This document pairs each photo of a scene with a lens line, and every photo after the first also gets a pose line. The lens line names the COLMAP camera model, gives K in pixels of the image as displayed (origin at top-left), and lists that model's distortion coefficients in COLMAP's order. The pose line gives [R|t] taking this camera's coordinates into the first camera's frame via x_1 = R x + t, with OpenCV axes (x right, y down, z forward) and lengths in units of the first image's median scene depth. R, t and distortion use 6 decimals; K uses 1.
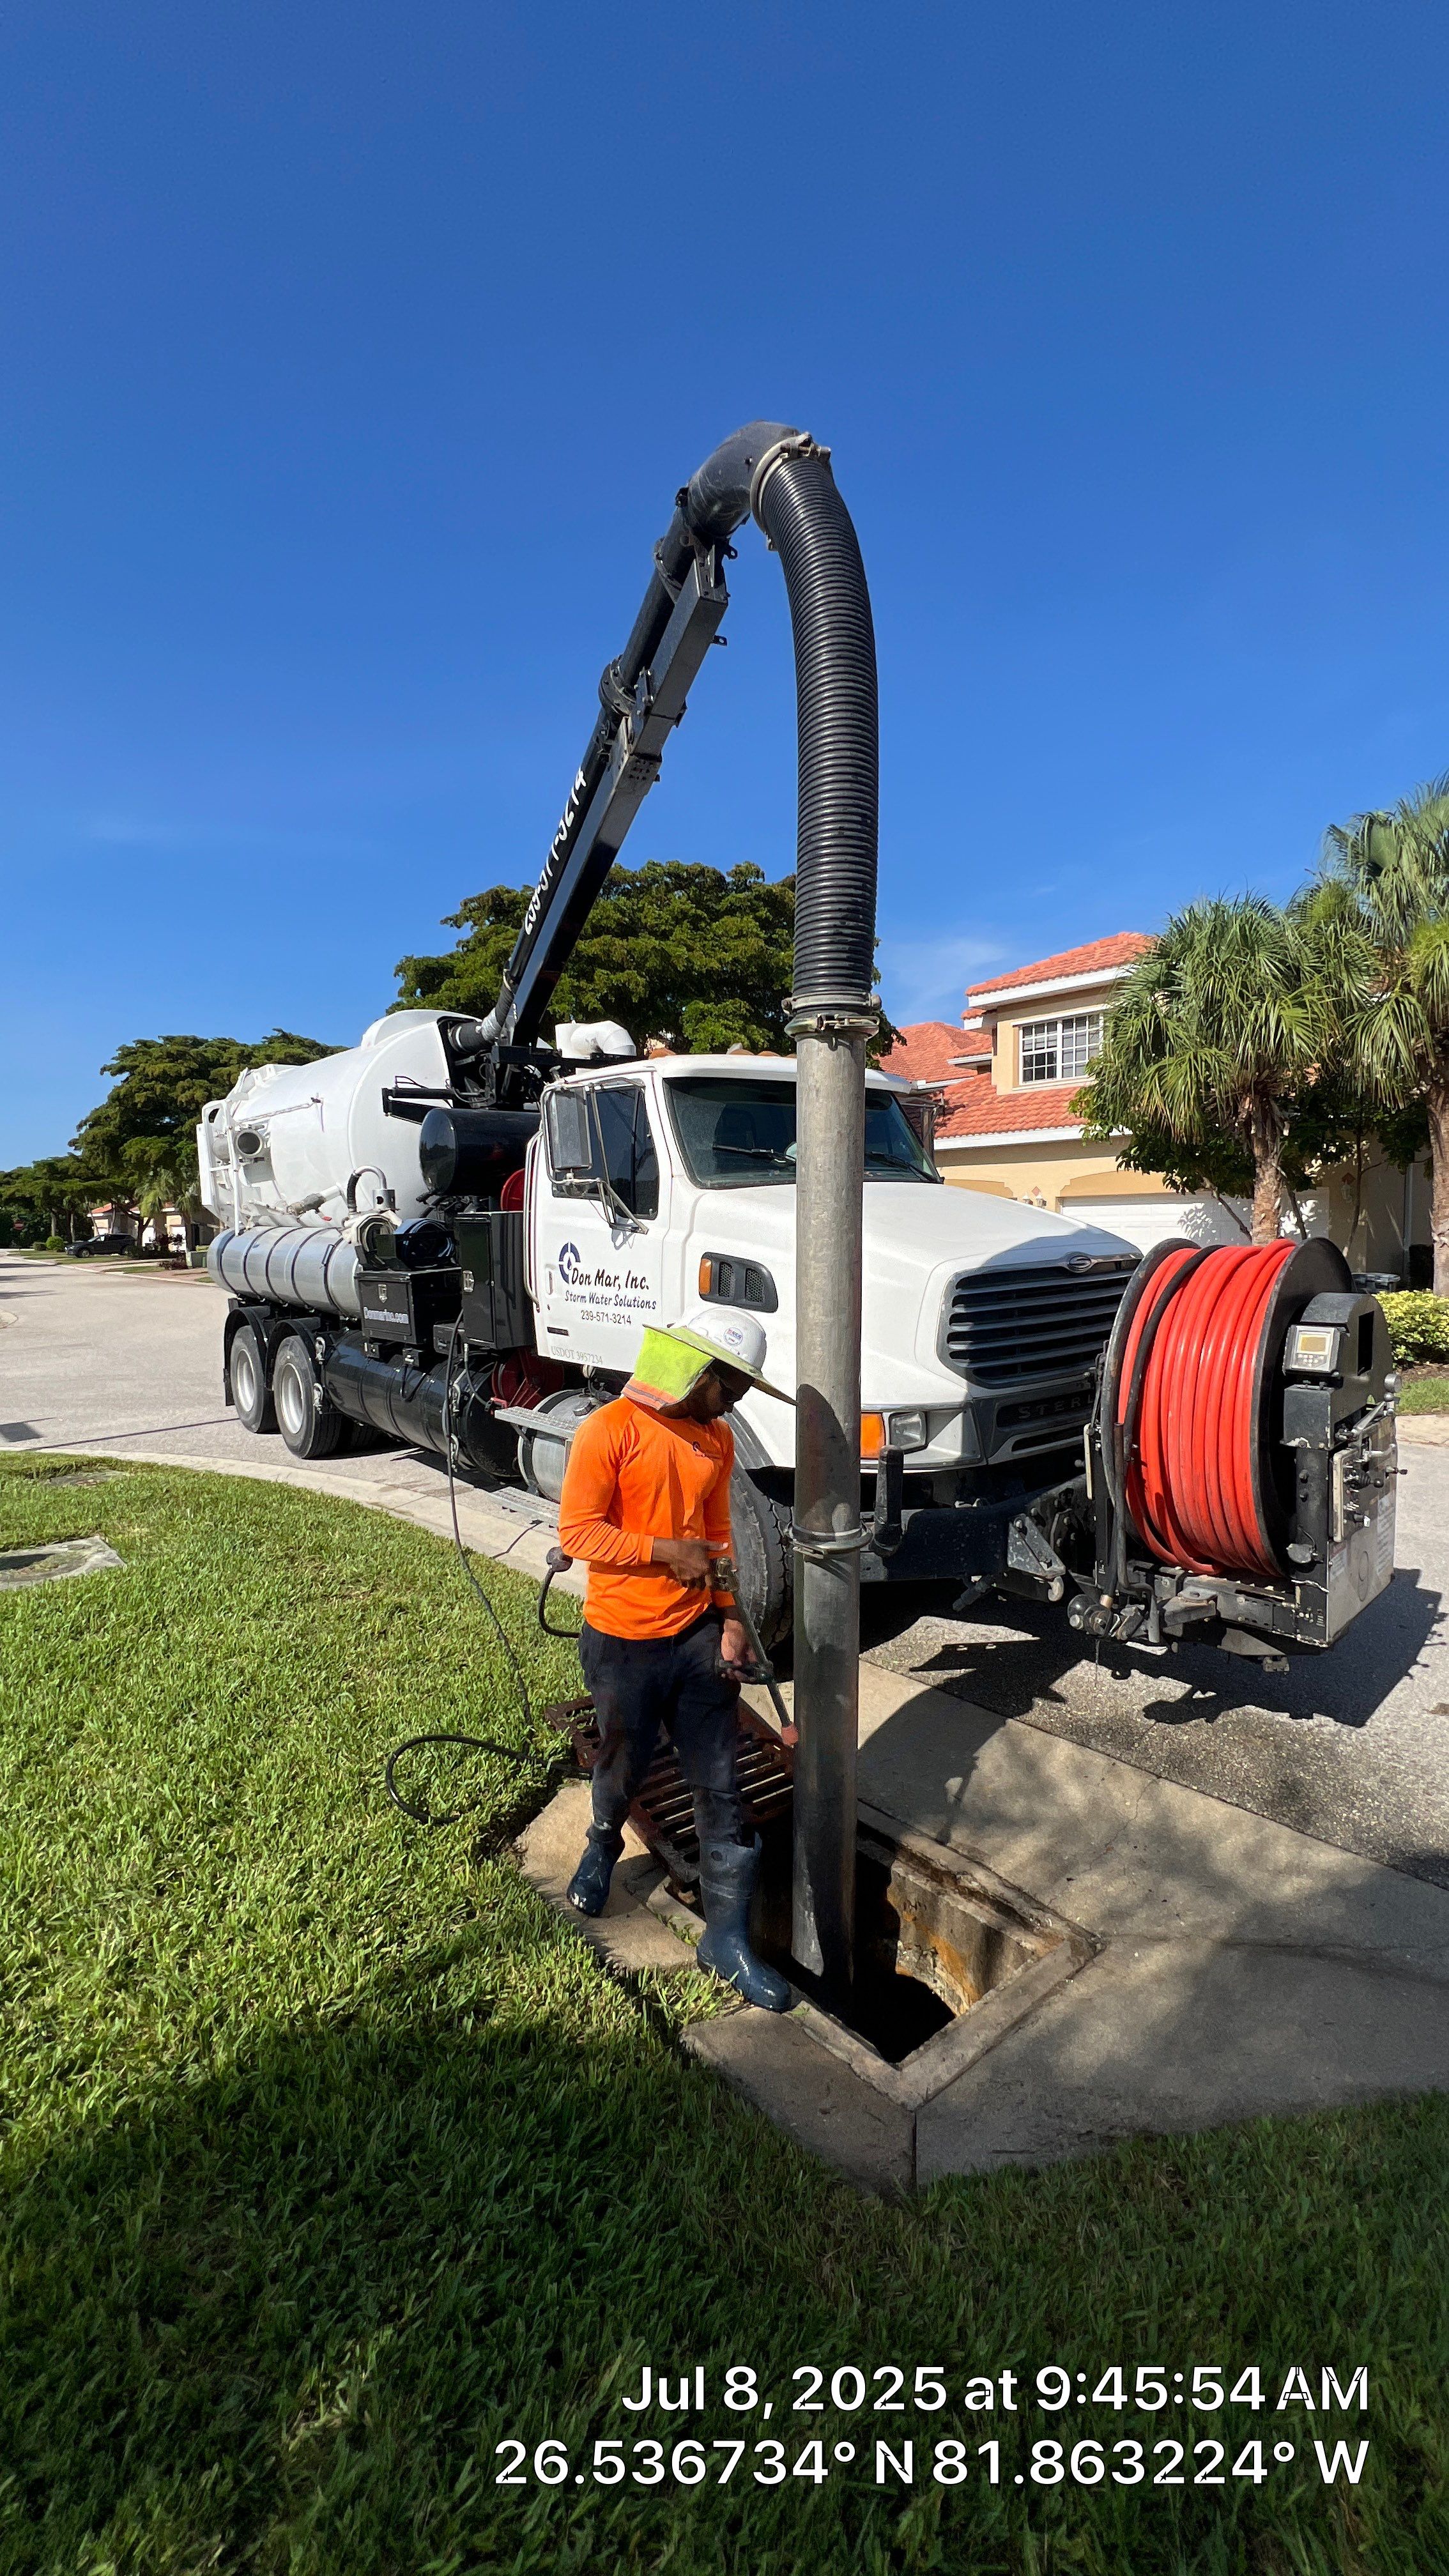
lens RADIAL K [[1025.8, 0, 726.3], [0, 1025.8, 1338.3], [0, 0, 1]] dist [-0.001220, -0.000164]
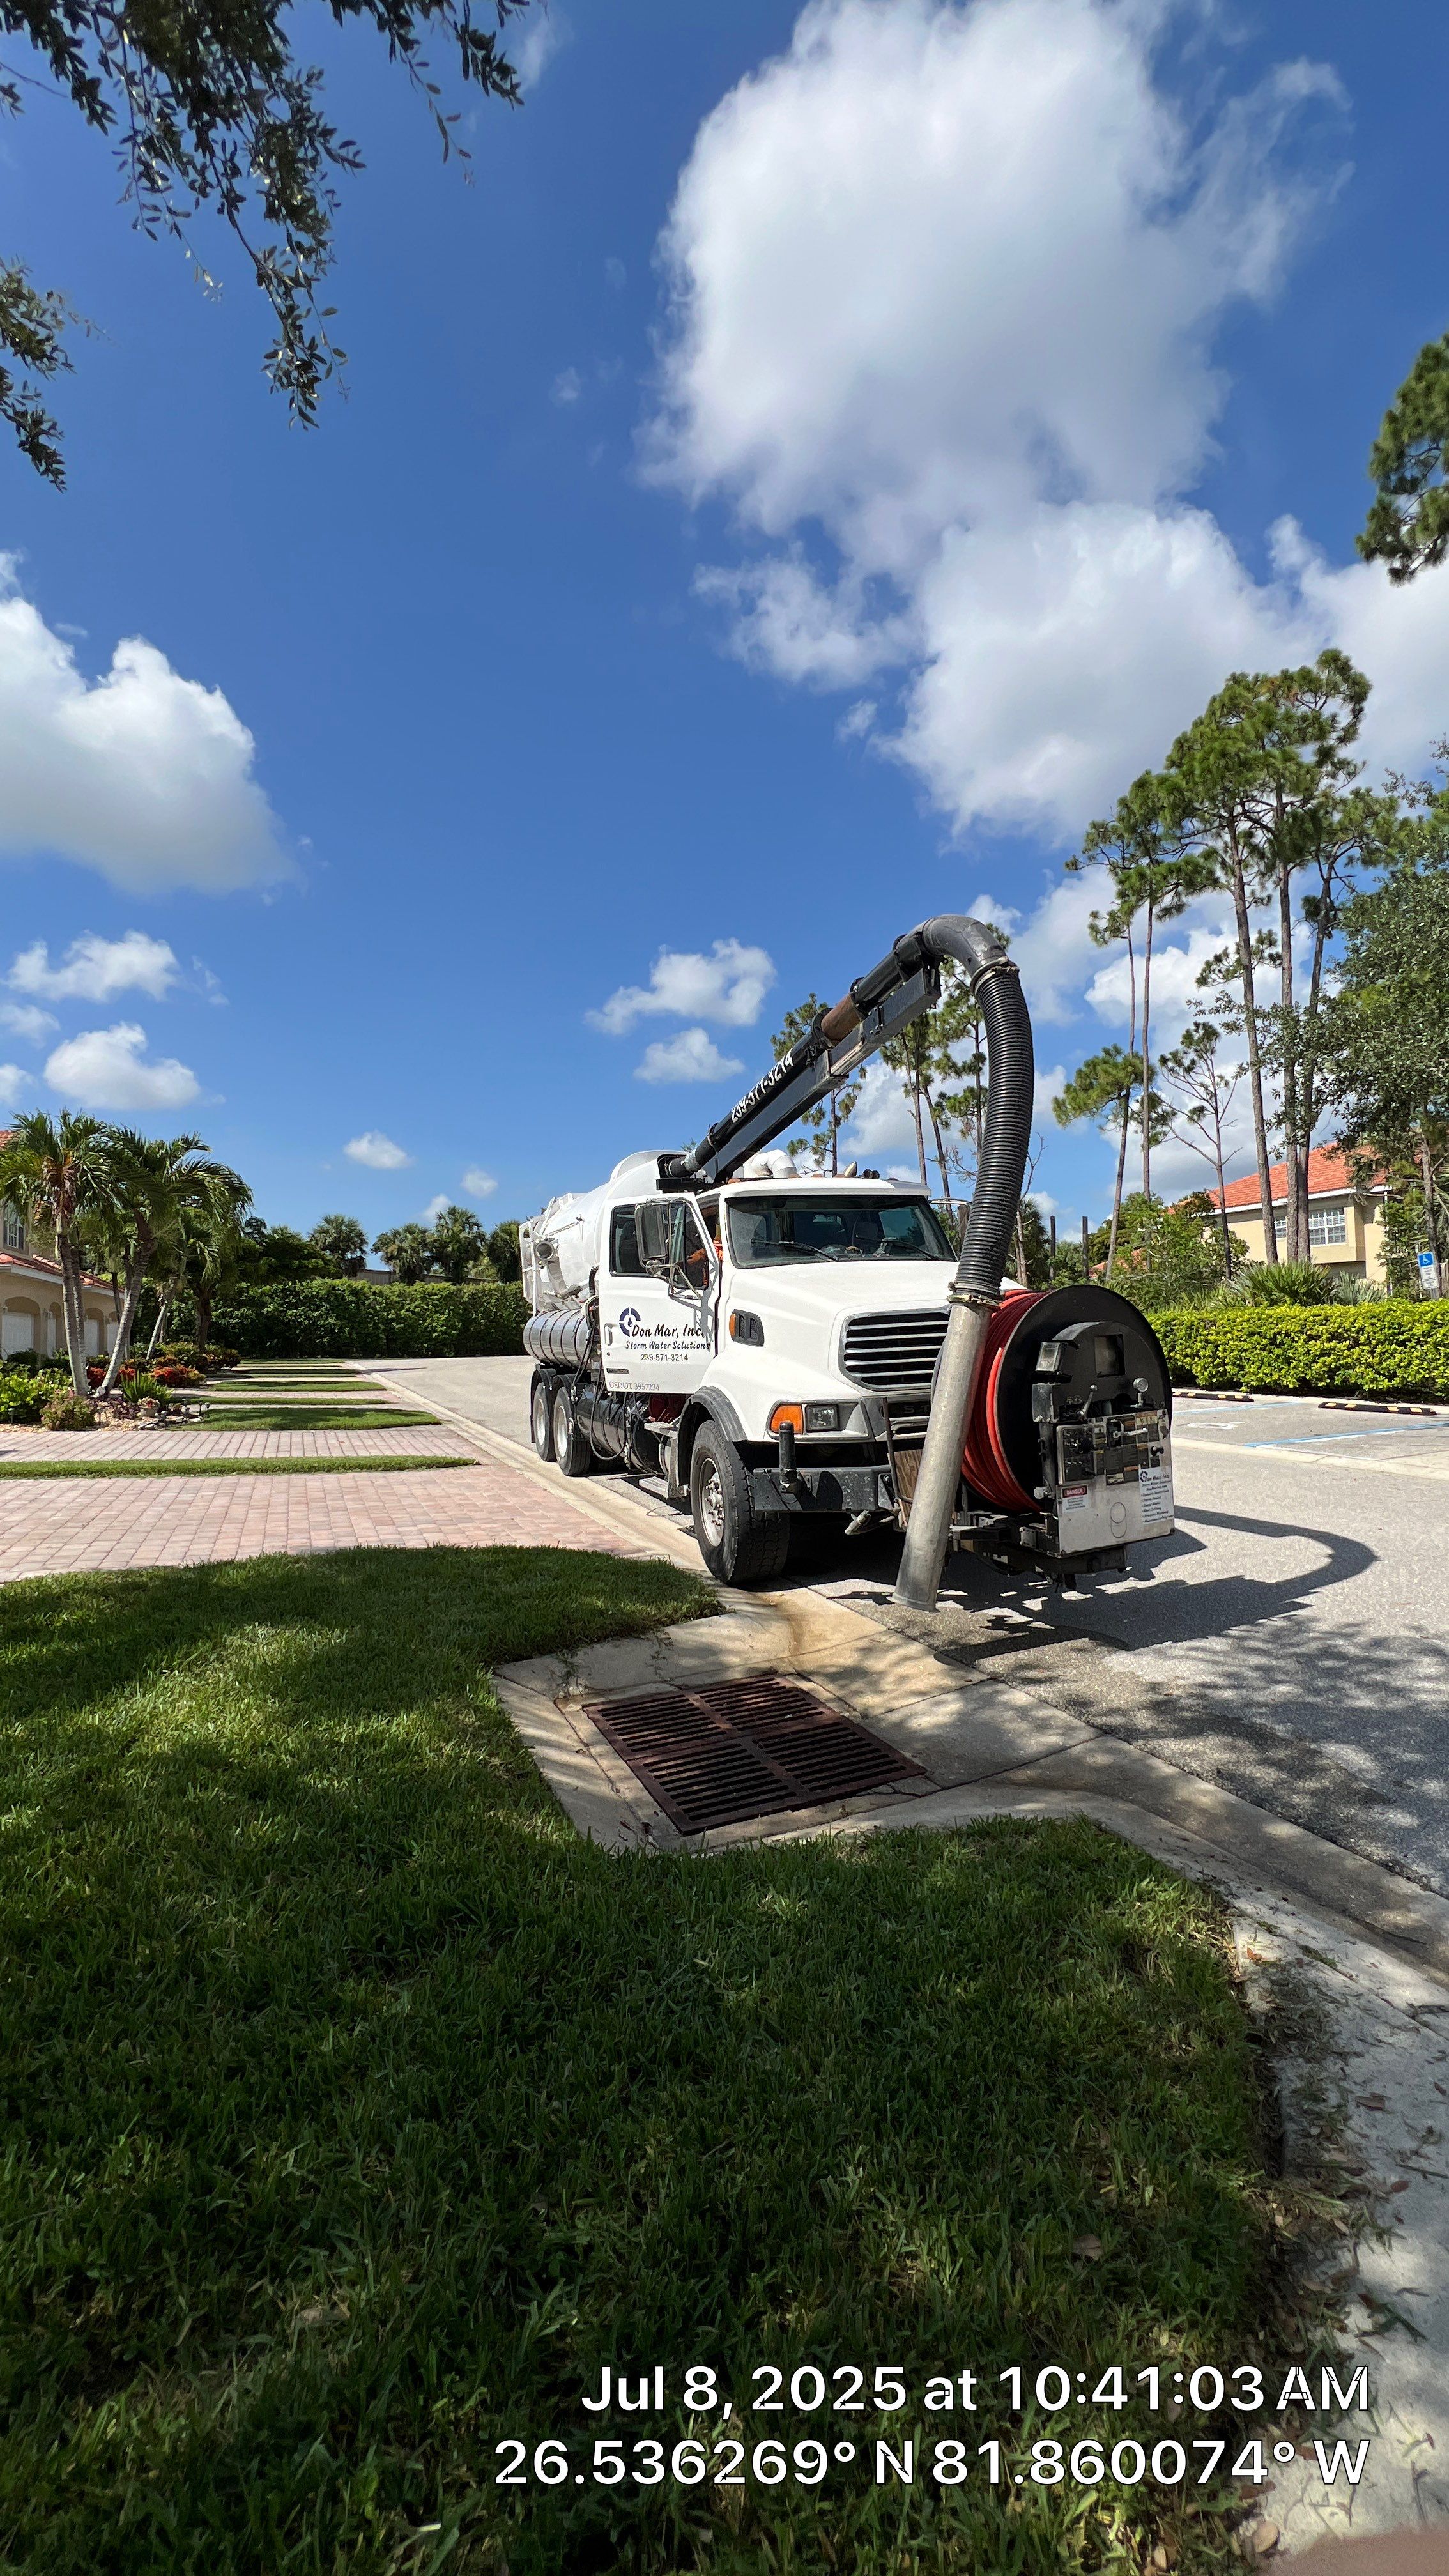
lens RADIAL K [[1043.5, 0, 724.5], [0, 1043.5, 1298.6], [0, 0, 1]] dist [-0.002642, 0.000065]
pose [[0.937489, -0.032782, -0.346468, 0.410516], [-0.010596, 0.992403, -0.122570, 0.074816], [0.347855, 0.118579, 0.930020, -0.373992]]
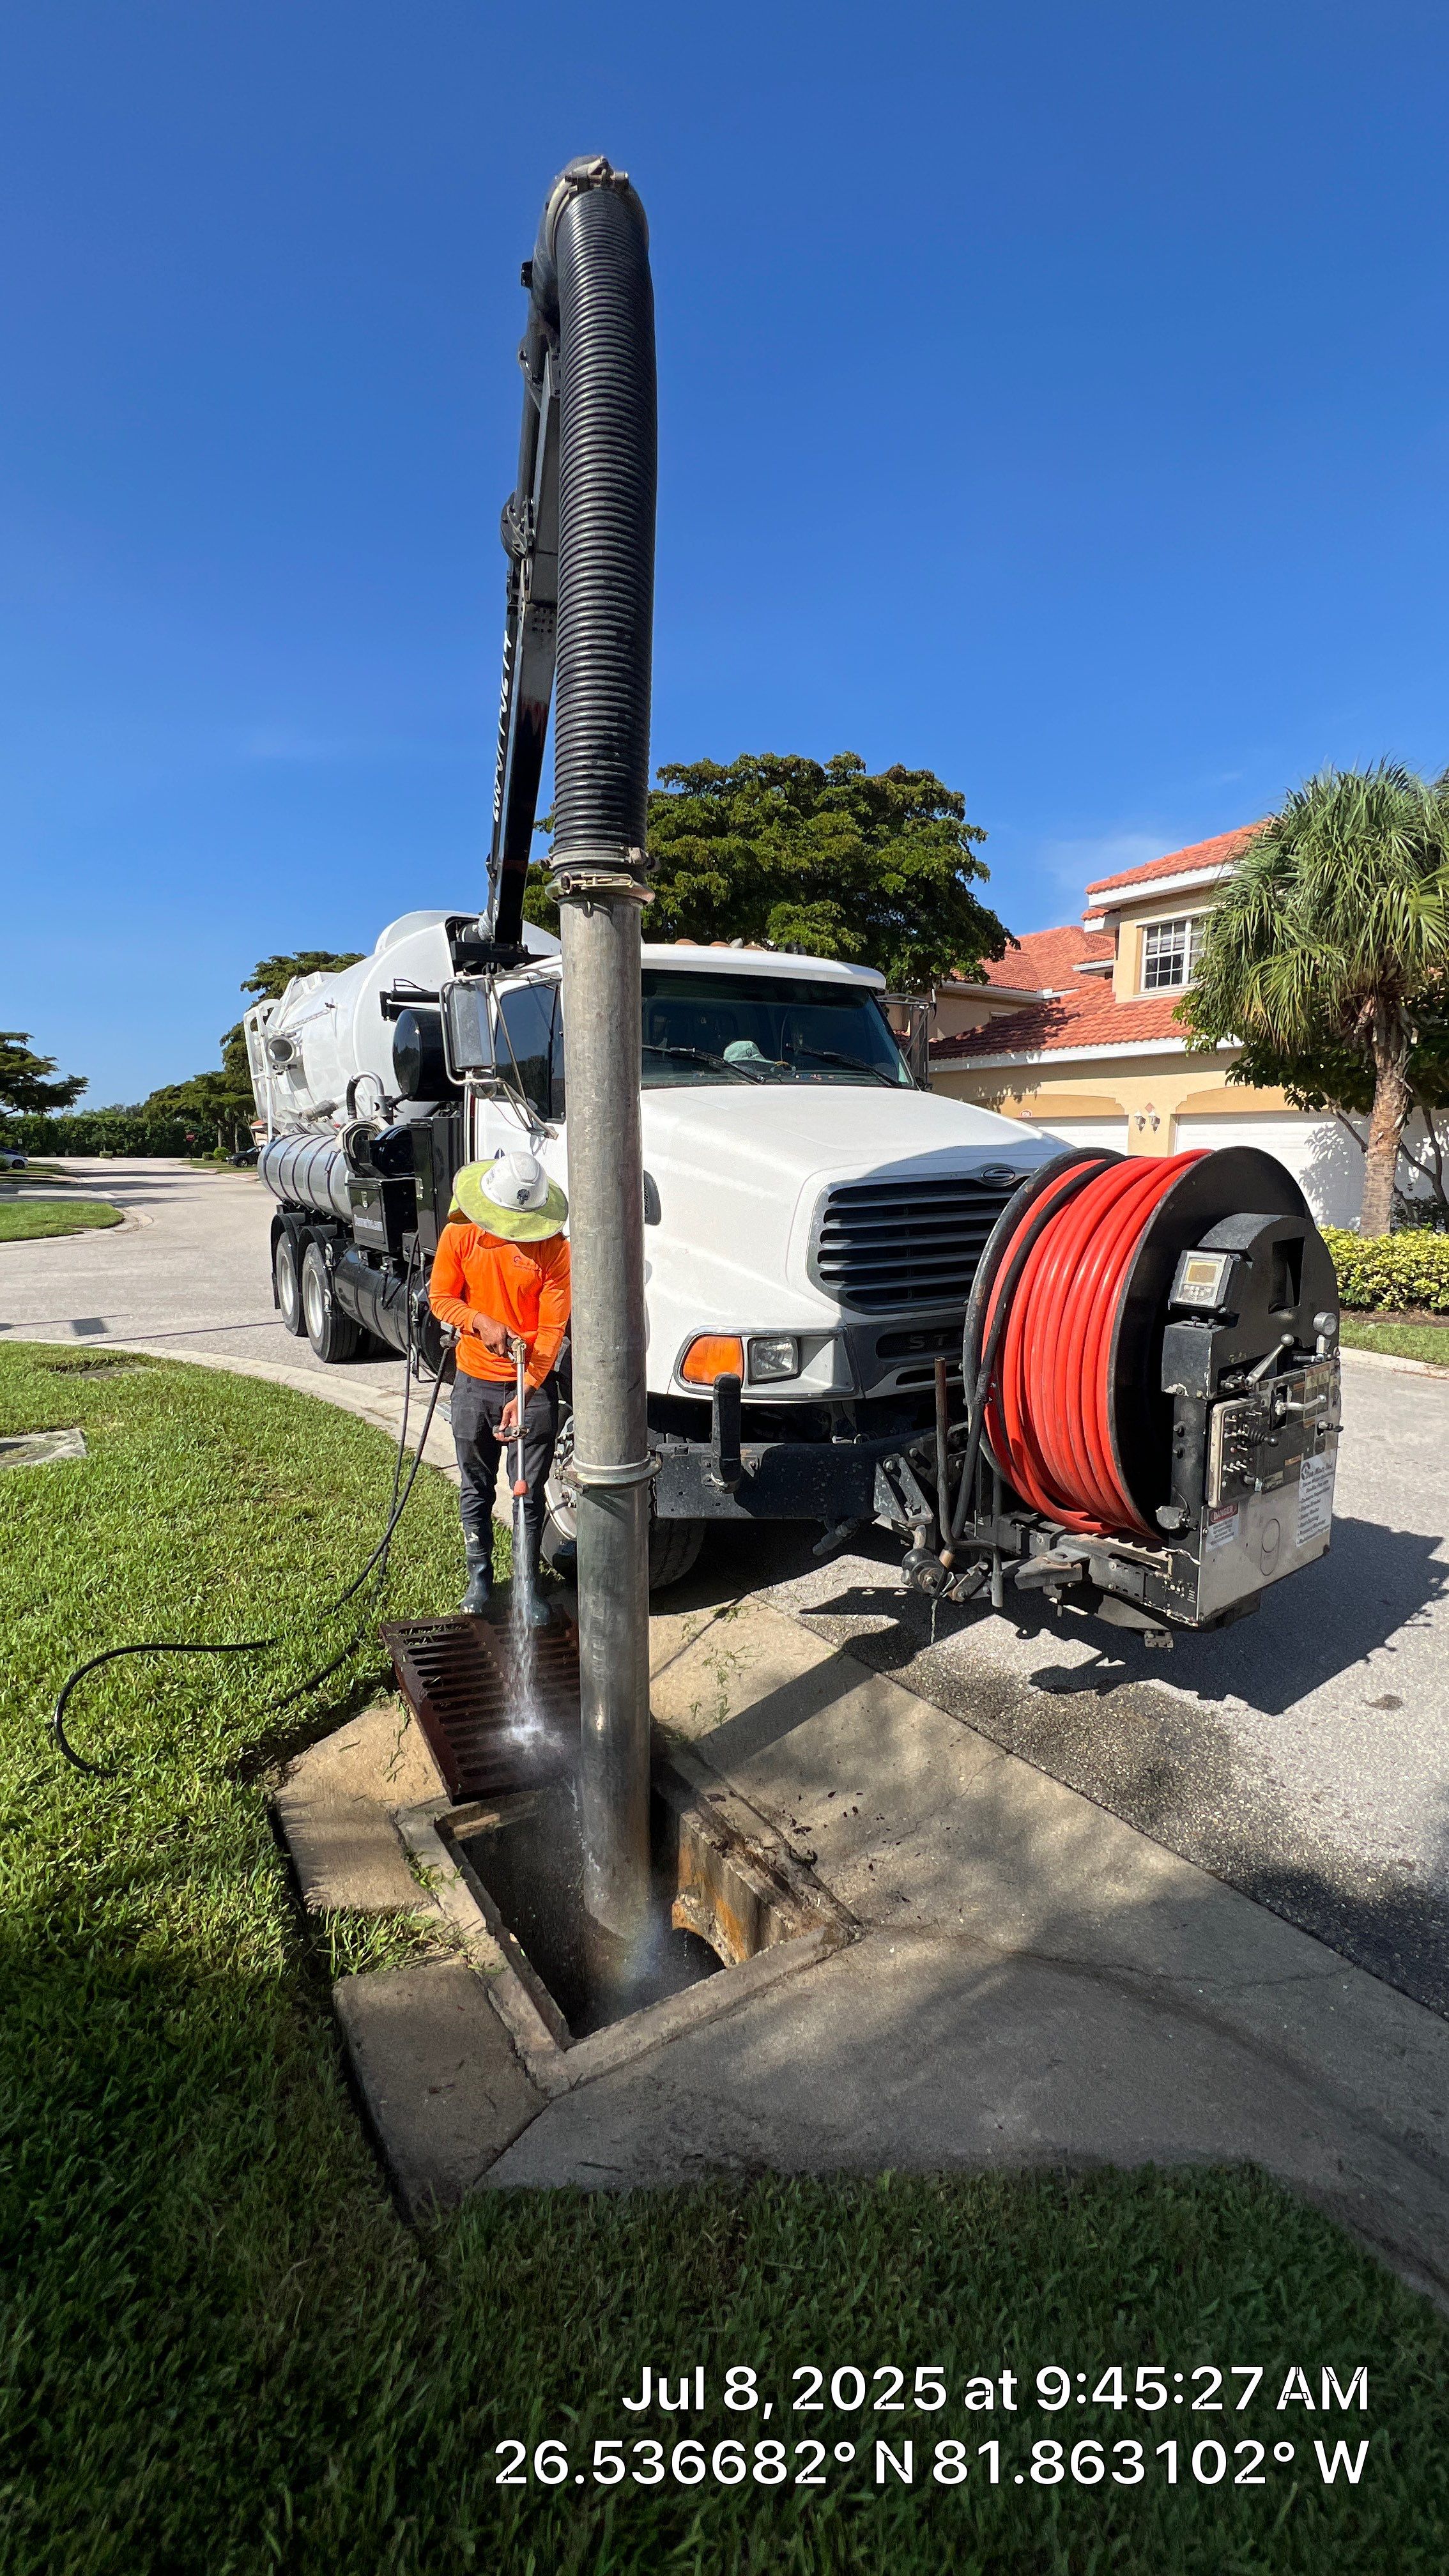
lens RADIAL K [[1017.7, 0, 723.3], [0, 1017.7, 1335.1], [0, 0, 1]] dist [-0.002685, 0.000164]
pose [[0.990780, 0.035773, -0.130670, 0.173434], [-0.025664, 0.996604, 0.078244, 0.000467], [0.133026, -0.074169, 0.988334, 0.070947]]
